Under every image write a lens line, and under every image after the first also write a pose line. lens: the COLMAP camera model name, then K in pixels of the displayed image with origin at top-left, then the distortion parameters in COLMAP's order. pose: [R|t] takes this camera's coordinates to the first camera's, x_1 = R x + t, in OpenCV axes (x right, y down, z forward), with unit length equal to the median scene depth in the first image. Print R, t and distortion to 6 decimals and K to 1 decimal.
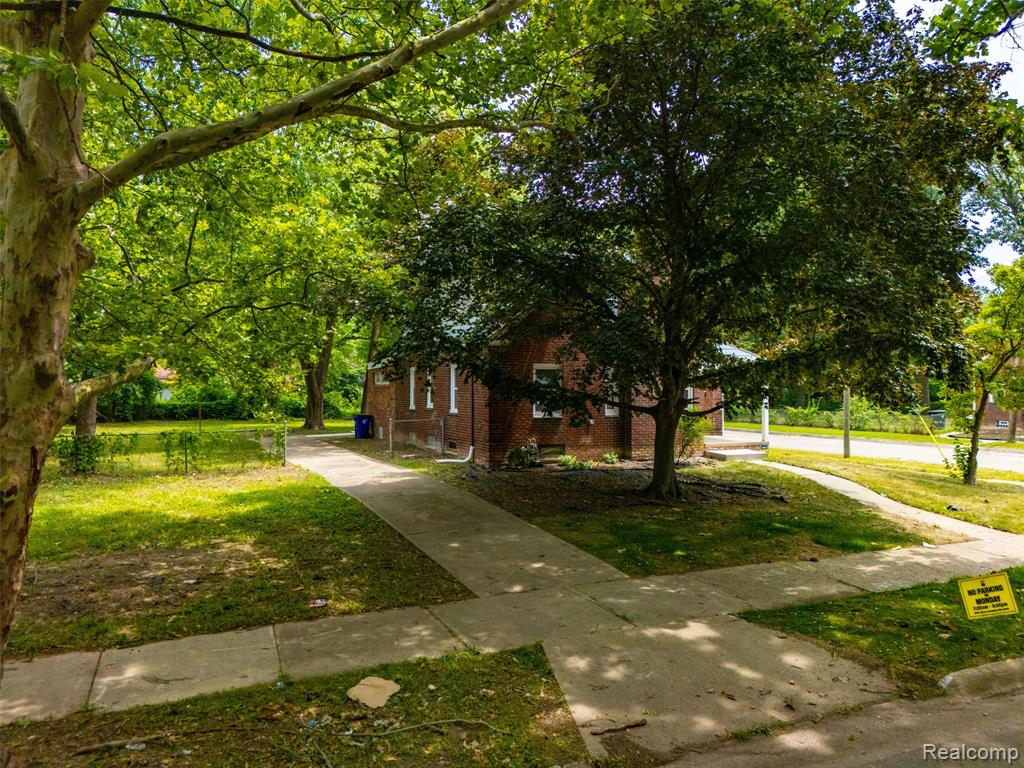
lens RADIAL K [[746.6, 0, 512.0], [0, 746.6, 384.0], [0, 0, 1]] dist [0.075732, -0.003428]
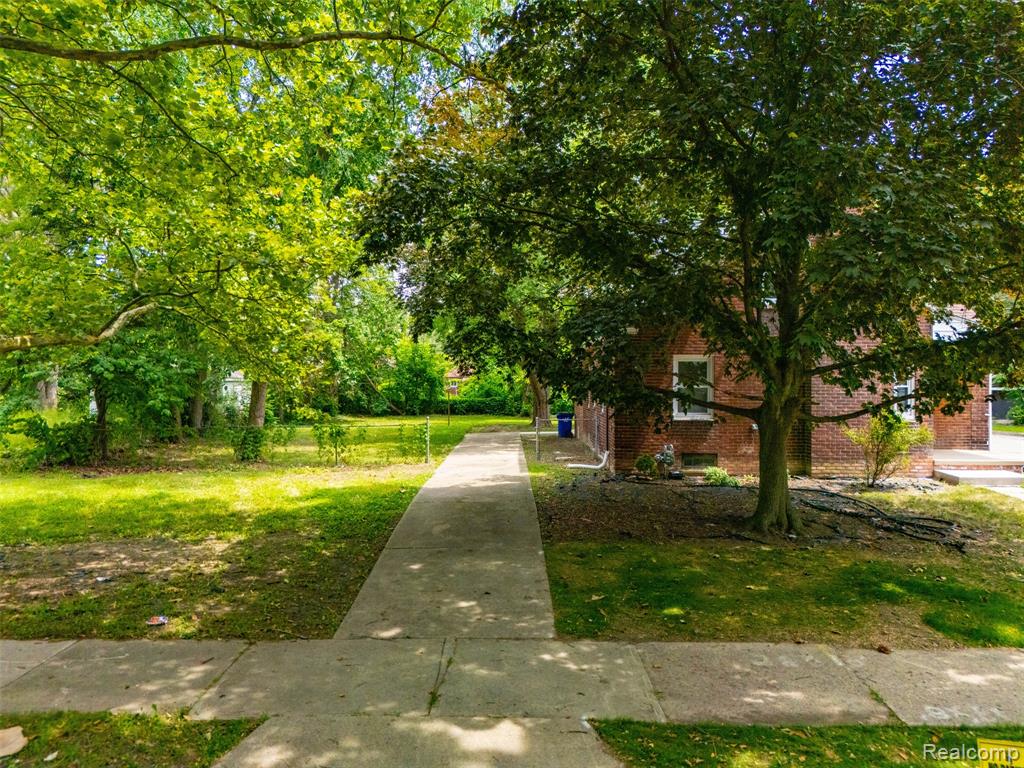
lens RADIAL K [[748.9, 0, 512.0], [0, 748.9, 384.0], [0, 0, 1]] dist [0.044944, -0.025689]
pose [[0.901691, 0.001573, -0.432377, 0.223994], [-0.000767, 0.999998, 0.002040, 0.003387], [0.432380, -0.001508, 0.901690, 0.162916]]
